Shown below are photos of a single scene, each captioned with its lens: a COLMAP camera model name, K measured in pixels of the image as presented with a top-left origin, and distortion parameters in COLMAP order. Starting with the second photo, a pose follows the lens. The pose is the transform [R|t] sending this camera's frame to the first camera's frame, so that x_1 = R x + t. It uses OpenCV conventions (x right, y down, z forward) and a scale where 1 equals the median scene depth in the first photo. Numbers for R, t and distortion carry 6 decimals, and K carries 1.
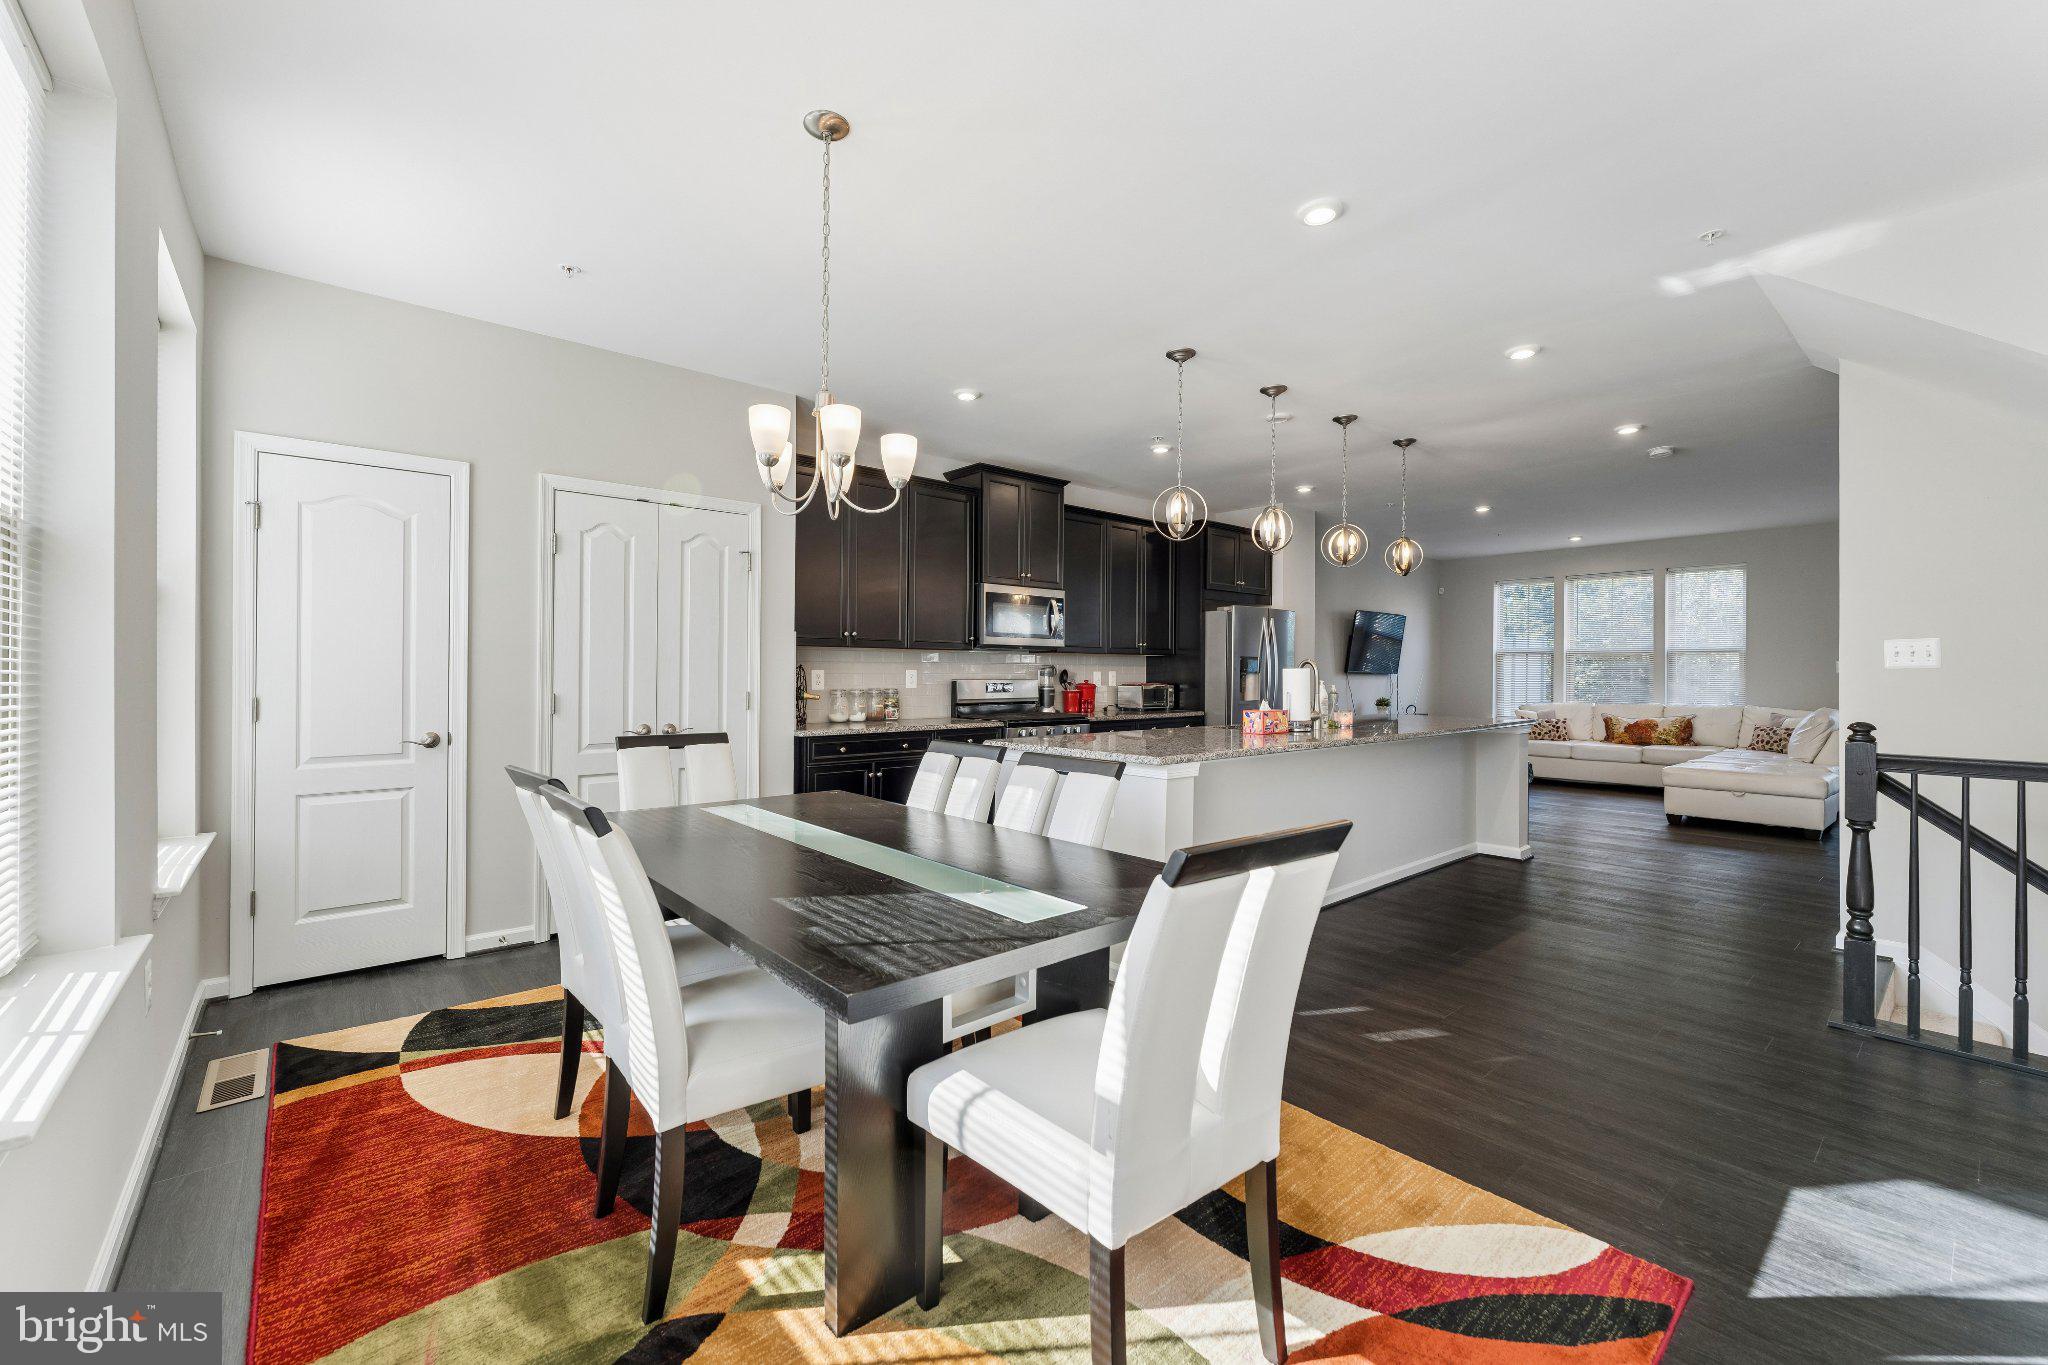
lens RADIAL K [[834.7, 0, 1015.2], [0, 834.7, 672.8], [0, 0, 1]] dist [-0.003868, -0.000043]
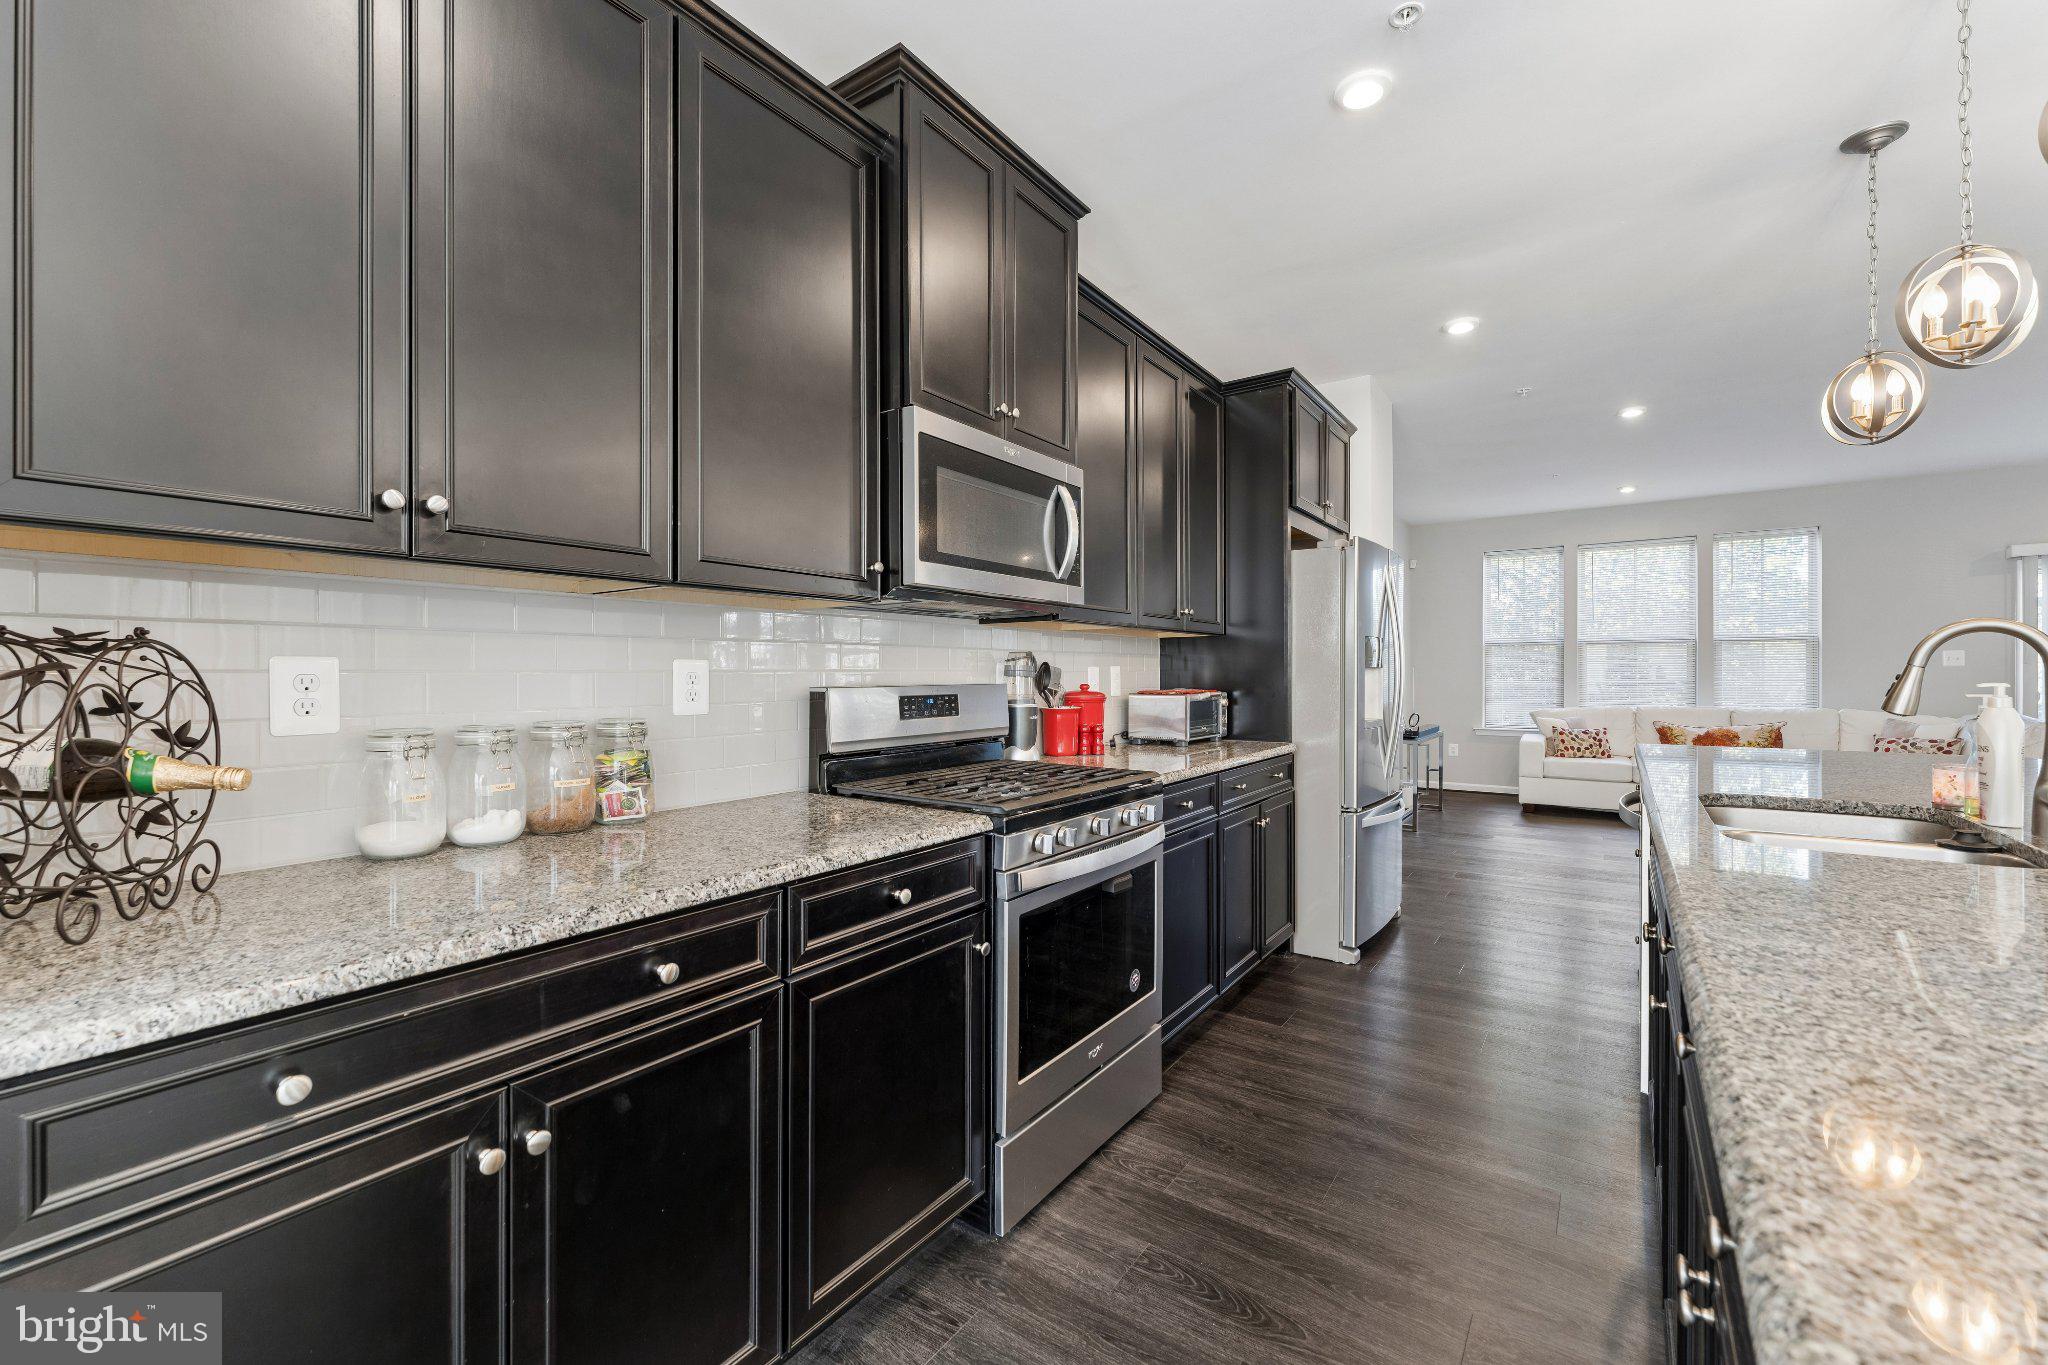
lens RADIAL K [[834.7, 0, 1012.1], [0, 834.7, 681.2], [0, 0, 1]] dist [-0.003868, -0.000043]
pose [[0.969376, -0.006544, 0.245494, -0.066456], [0.003706, 0.999921, 0.012022, 0.001208], [-0.245553, -0.010744, 0.969324, 0.526516]]
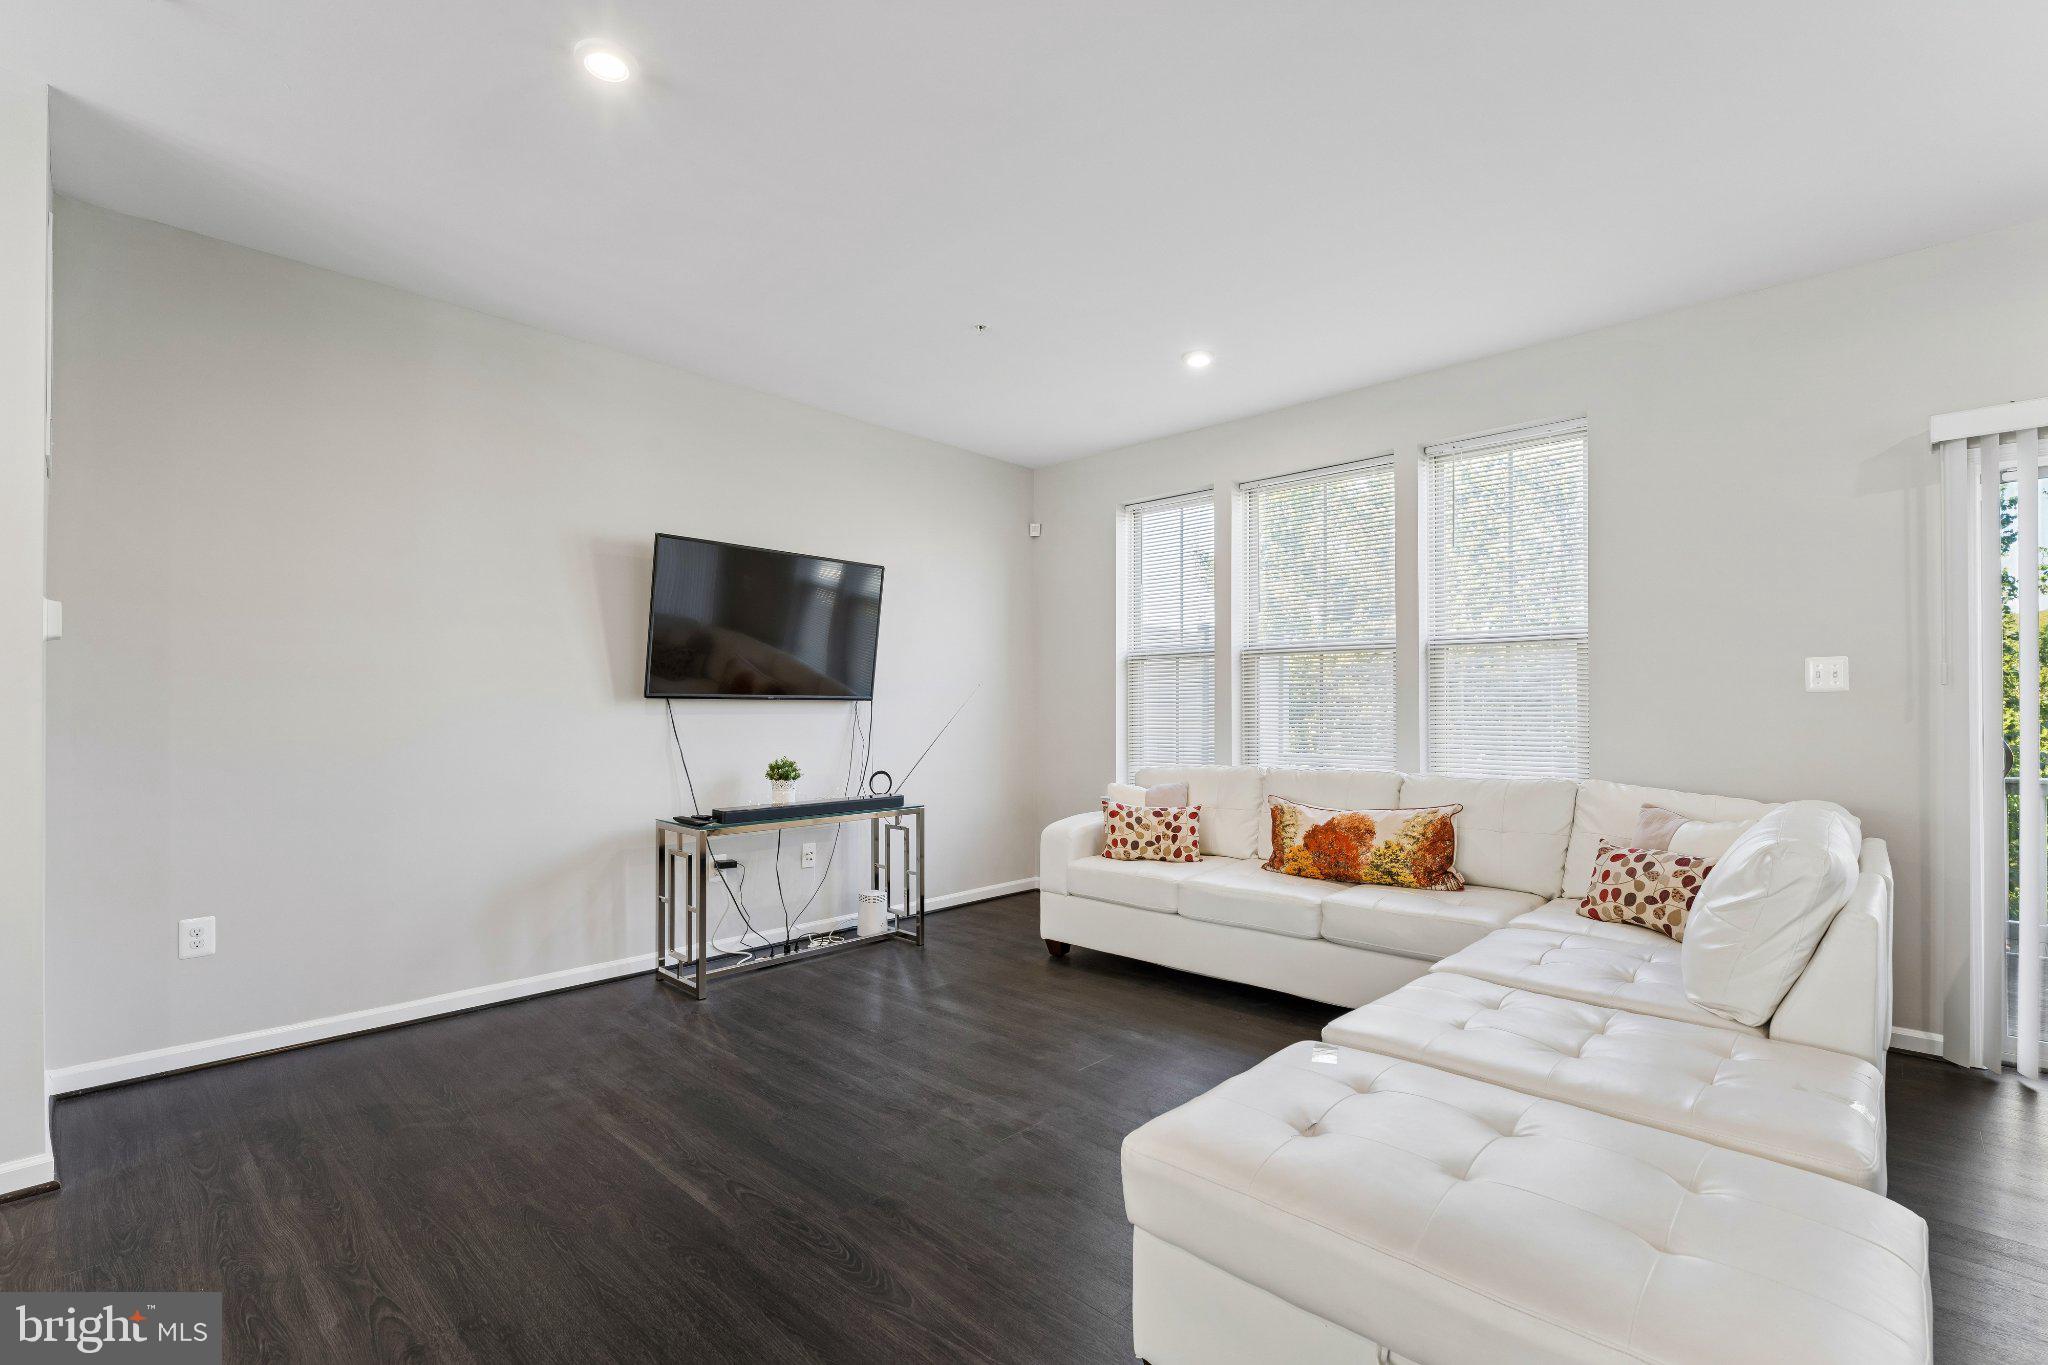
lens RADIAL K [[888.6, 0, 1035.0], [0, 888.6, 704.0], [0, 0, 1]] dist [-0.001519, 0.000037]
pose [[0.993890, -0.005253, 0.110251, 0.705976], [0.004906, 0.999982, 0.003419, 0.003004], [-0.110267, -0.002857, 0.993898, 0.756798]]
